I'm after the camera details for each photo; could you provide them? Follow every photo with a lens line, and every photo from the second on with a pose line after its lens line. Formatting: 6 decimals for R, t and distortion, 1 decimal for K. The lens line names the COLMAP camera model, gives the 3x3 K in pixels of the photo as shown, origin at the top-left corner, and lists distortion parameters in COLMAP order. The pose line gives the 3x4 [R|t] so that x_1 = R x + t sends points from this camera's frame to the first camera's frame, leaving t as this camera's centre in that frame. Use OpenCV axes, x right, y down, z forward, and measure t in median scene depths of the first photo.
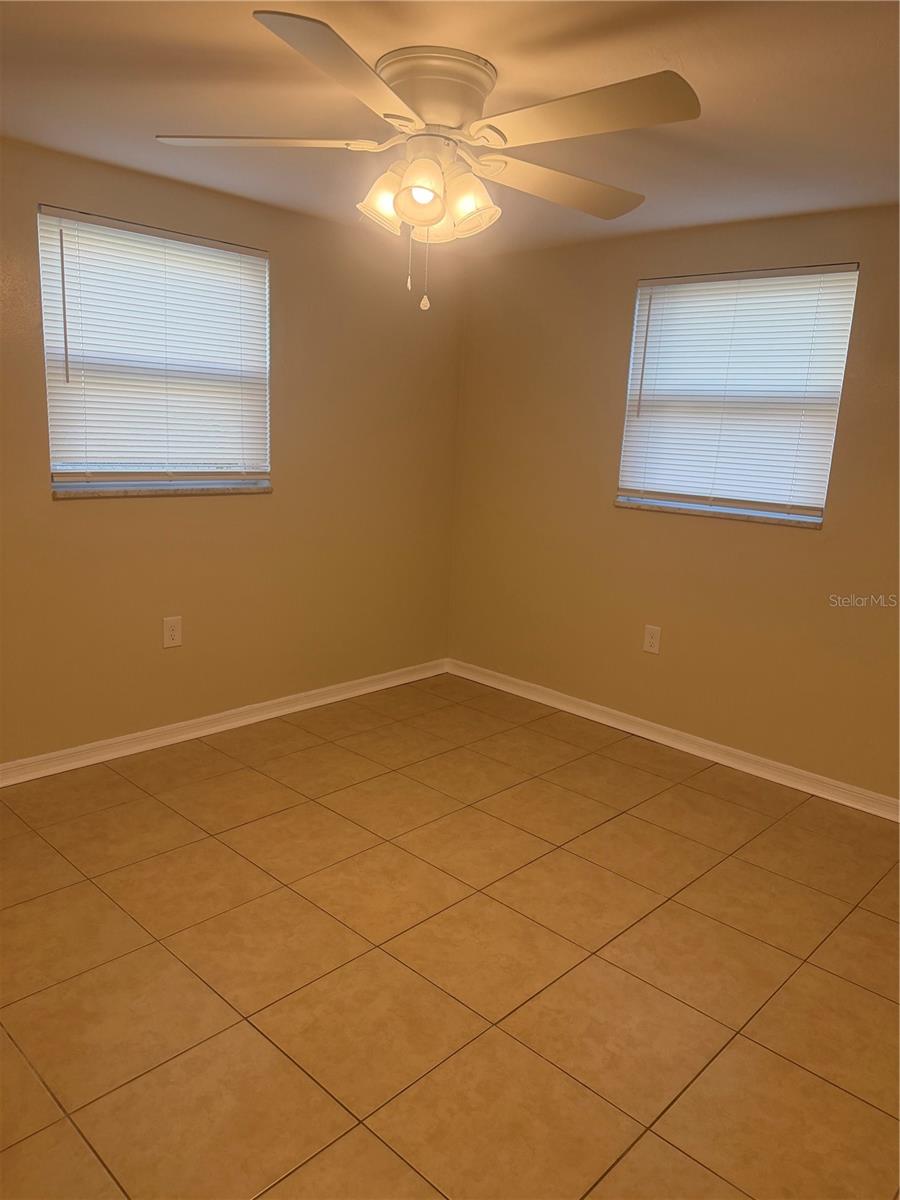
lens RADIAL K [[846.5, 0, 450.0], [0, 846.5, 600.0], [0, 0, 1]] dist [0.029458, -0.043998]
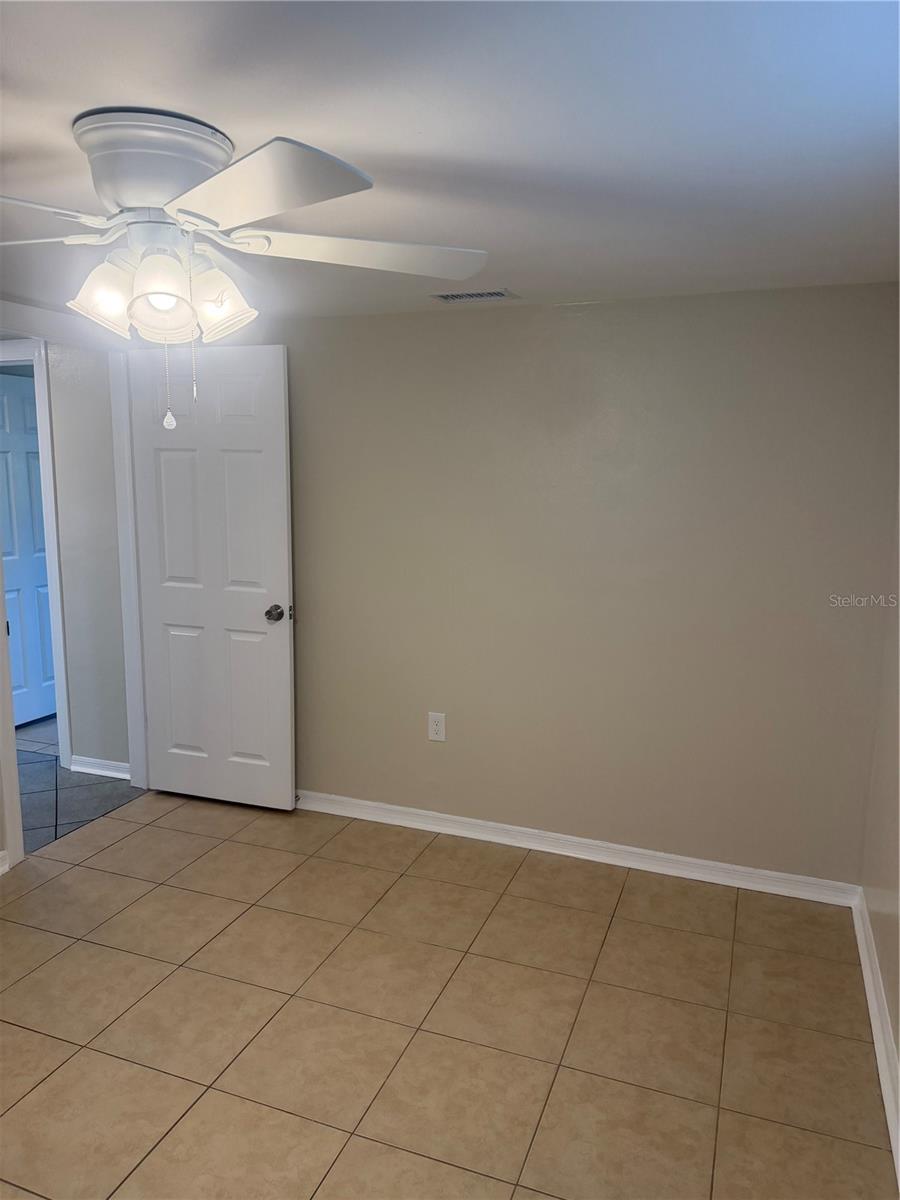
lens RADIAL K [[842.4, 0, 446.6], [0, 842.4, 606.6], [0, 0, 1]] dist [0.038614, -0.044181]
pose [[-0.921309, 0.004410, -0.388805, 0.039885], [-0.135107, 0.934000, 0.330743, -0.475124], [0.364603, 0.357247, -0.859907, 1.807651]]
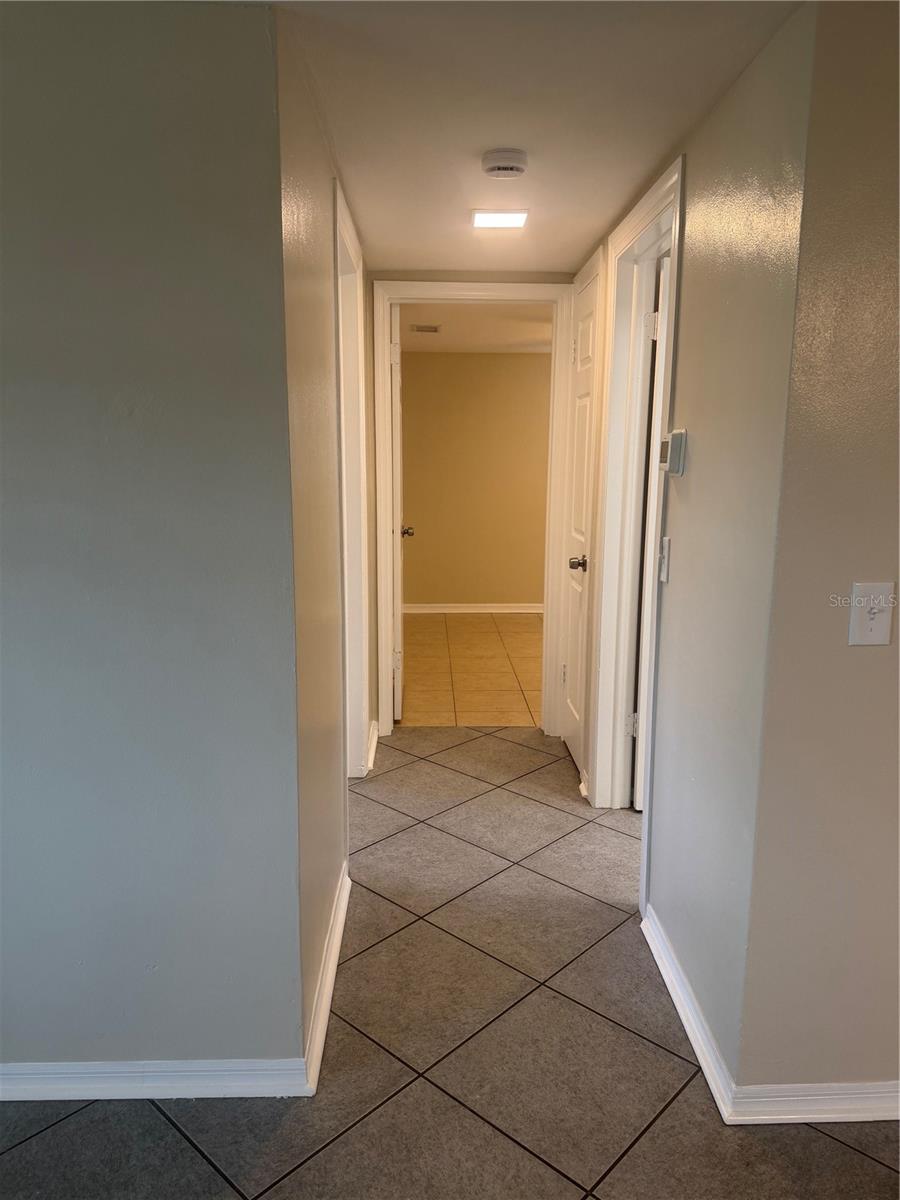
lens RADIAL K [[842.4, 0, 446.6], [0, 842.4, 606.6], [0, 0, 1]] dist [0.038614, -0.044181]
pose [[0.705311, 0.079213, -0.704458, 1.420599], [-0.111948, 0.993714, -0.000345, 0.344554], [0.700003, 0.079106, 0.709745, -1.342161]]
